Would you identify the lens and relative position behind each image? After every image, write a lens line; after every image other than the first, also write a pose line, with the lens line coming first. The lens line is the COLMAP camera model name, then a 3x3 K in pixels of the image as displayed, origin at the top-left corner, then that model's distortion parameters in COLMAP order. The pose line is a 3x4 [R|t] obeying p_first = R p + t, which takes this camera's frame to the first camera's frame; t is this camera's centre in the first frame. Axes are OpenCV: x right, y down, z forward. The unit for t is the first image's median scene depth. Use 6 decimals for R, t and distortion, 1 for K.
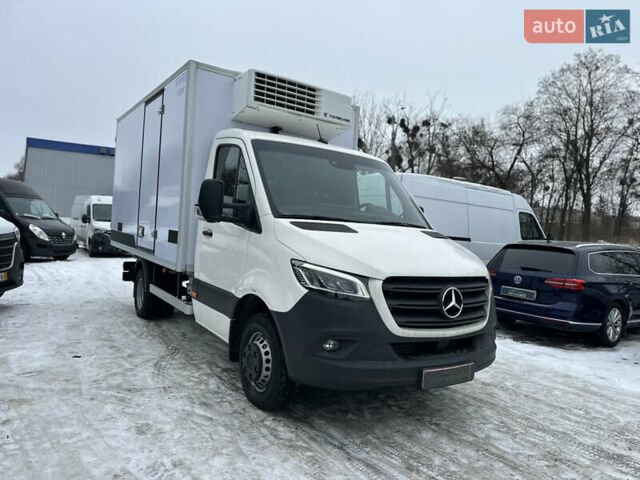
lens RADIAL K [[449.4, 0, 320.0], [0, 449.4, 240.0], [0, 0, 1]] dist [0.015552, -0.000185]
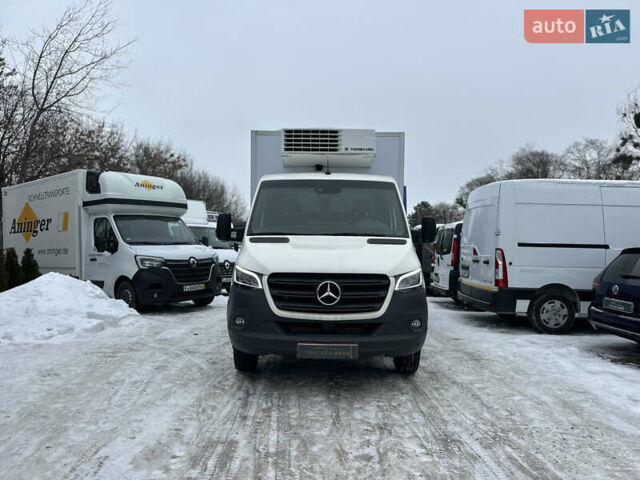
lens RADIAL K [[444.7, 0, 320.0], [0, 444.7, 240.0], [0, 0, 1]] dist [0.104501, -0.111965]
pose [[0.821748, -0.063524, -0.566299, 0.972686], [0.032230, 0.997358, -0.065109, 0.068889], [0.568939, 0.035251, 0.821624, -0.048891]]
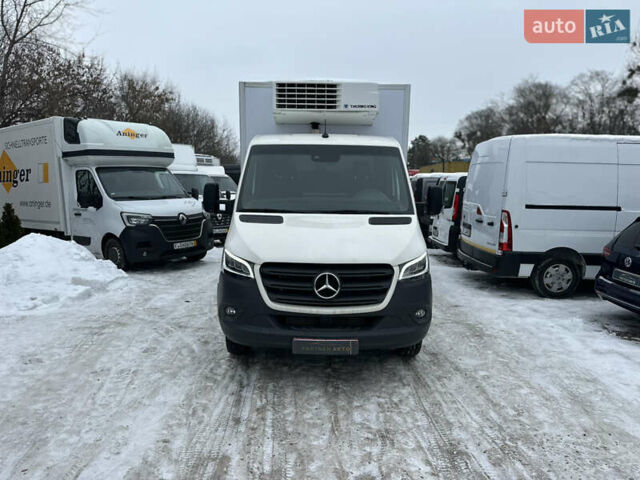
lens RADIAL K [[446.1, 0, 319.1], [0, 446.1, 238.1], [0, 0, 1]] dist [0.075746, -0.071275]
pose [[0.827518, 0.017199, -0.561176, 0.899169], [0.032019, 0.996458, 0.077754, -0.071162], [0.560526, -0.082311, 0.824036, 0.052587]]
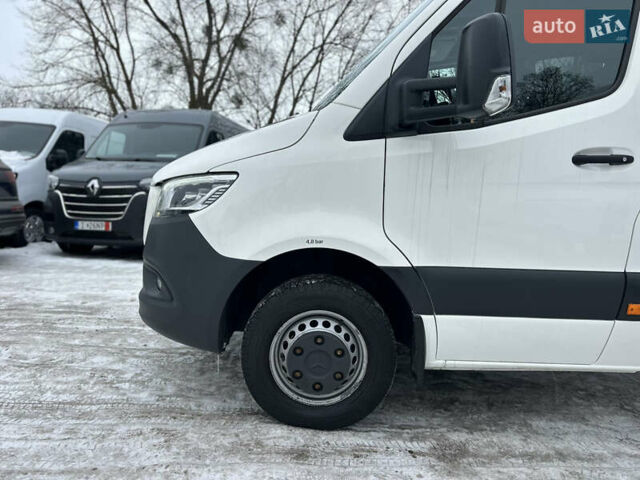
lens RADIAL K [[451.3, 0, 318.3], [0, 451.3, 237.1], [0, 0, 1]] dist [0.004730, -0.007009]
pose [[-0.560035, 0.009200, -0.828418, 0.866050], [-0.093595, 0.992834, 0.074298, 0.100691], [0.823165, 0.119145, -0.555161, 1.740333]]
